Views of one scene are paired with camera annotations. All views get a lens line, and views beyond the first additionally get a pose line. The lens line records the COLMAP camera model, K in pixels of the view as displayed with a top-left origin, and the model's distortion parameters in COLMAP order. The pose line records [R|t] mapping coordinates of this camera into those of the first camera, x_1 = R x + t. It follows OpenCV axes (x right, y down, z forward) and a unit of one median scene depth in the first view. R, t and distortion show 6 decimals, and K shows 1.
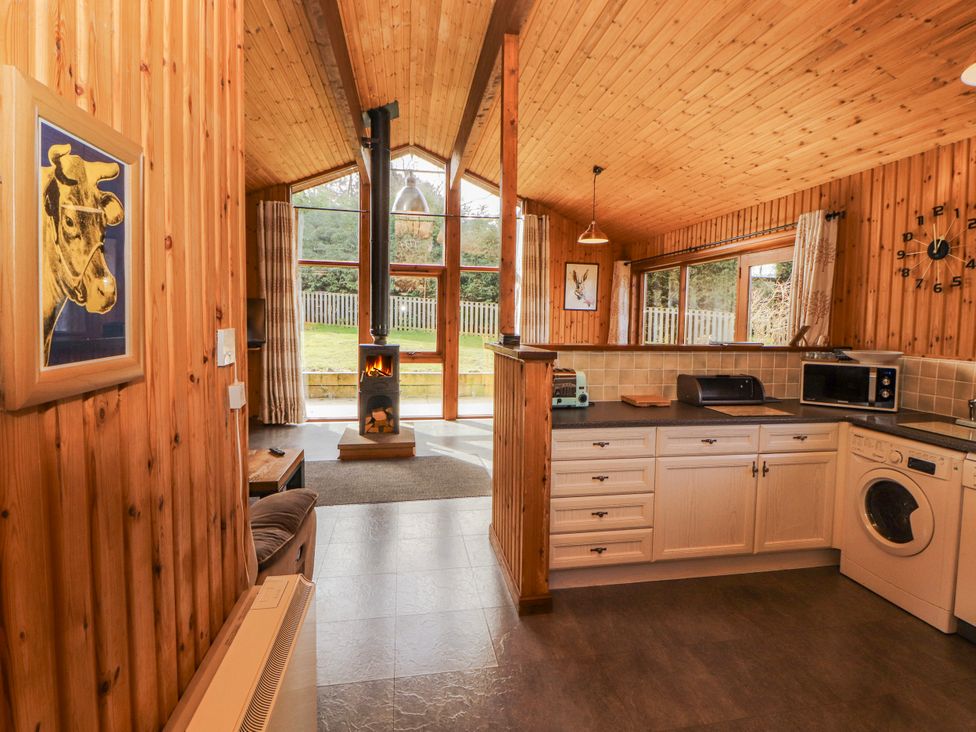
lens RADIAL K [[505.0, 0, 501.3], [0, 505.0, 346.1], [0, 0, 1]] dist [-0.001181, -0.012177]
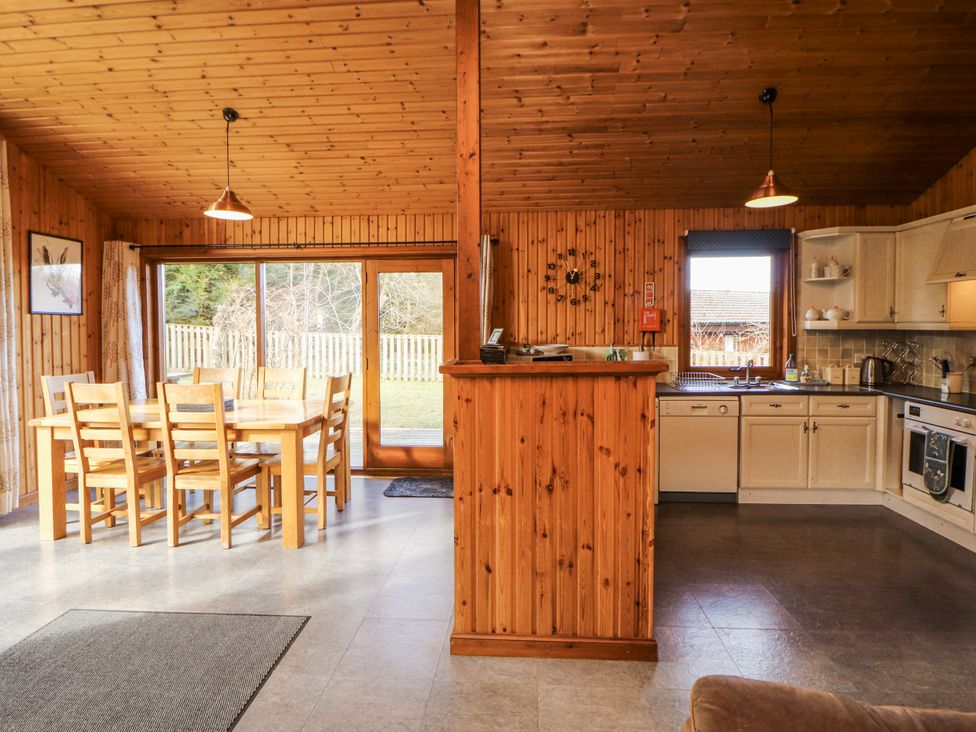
lens RADIAL K [[505.0, 0, 497.3], [0, 505.0, 341.2], [0, 0, 1]] dist [-0.001181, -0.012177]
pose [[0.248059, -0.046847, 0.967611, -0.445707], [0.063468, 0.997470, 0.032022, -0.037024], [-0.966663, 0.053469, 0.250405, 0.524043]]
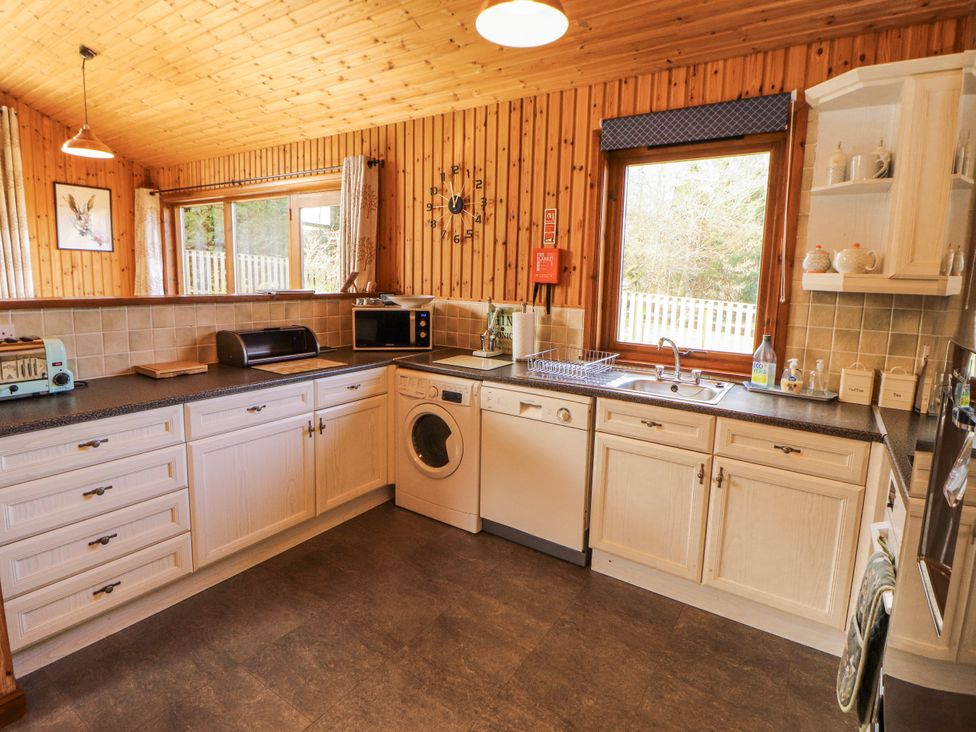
lens RADIAL K [[505.0, 0, 499.4], [0, 505.0, 338.5], [0, 0, 1]] dist [-0.001181, -0.012177]
pose [[0.691608, -0.089081, 0.716758, 0.056438], [0.024899, 0.994716, 0.099600, -0.001348], [-0.721843, -0.051038, 0.690172, 0.074560]]
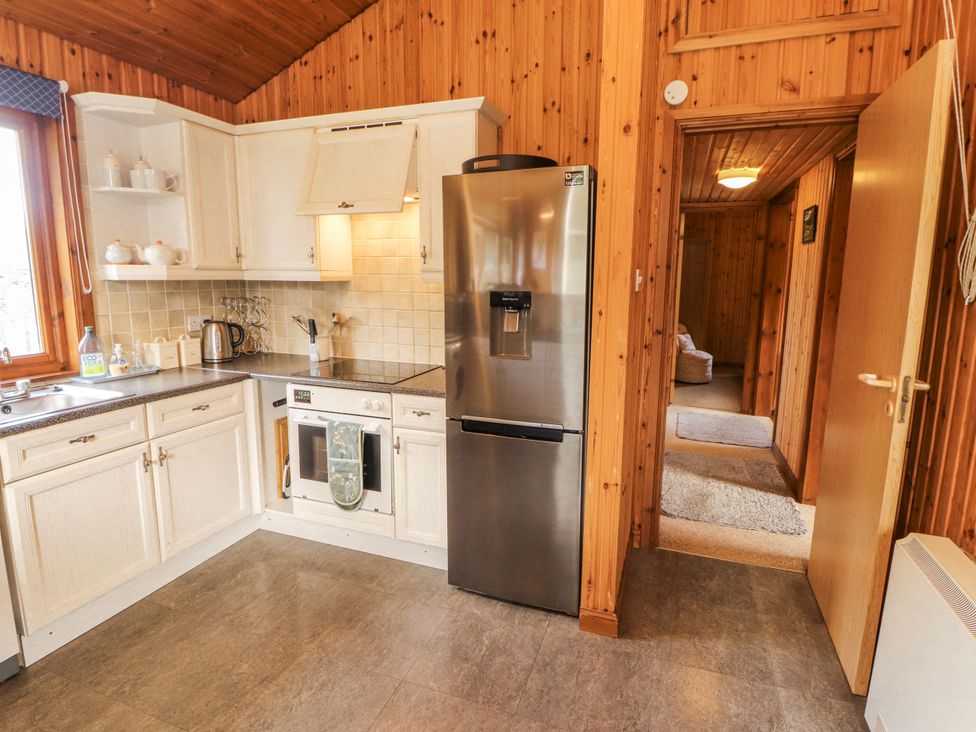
lens RADIAL K [[505.0, 0, 500.6], [0, 505.0, 350.2], [0, 0, 1]] dist [-0.001181, -0.012177]
pose [[-0.867792, -0.096431, 0.487482, -0.005029], [0.005459, 0.979082, 0.203394, -0.024884], [-0.496898, 0.179165, -0.849113, 0.455088]]
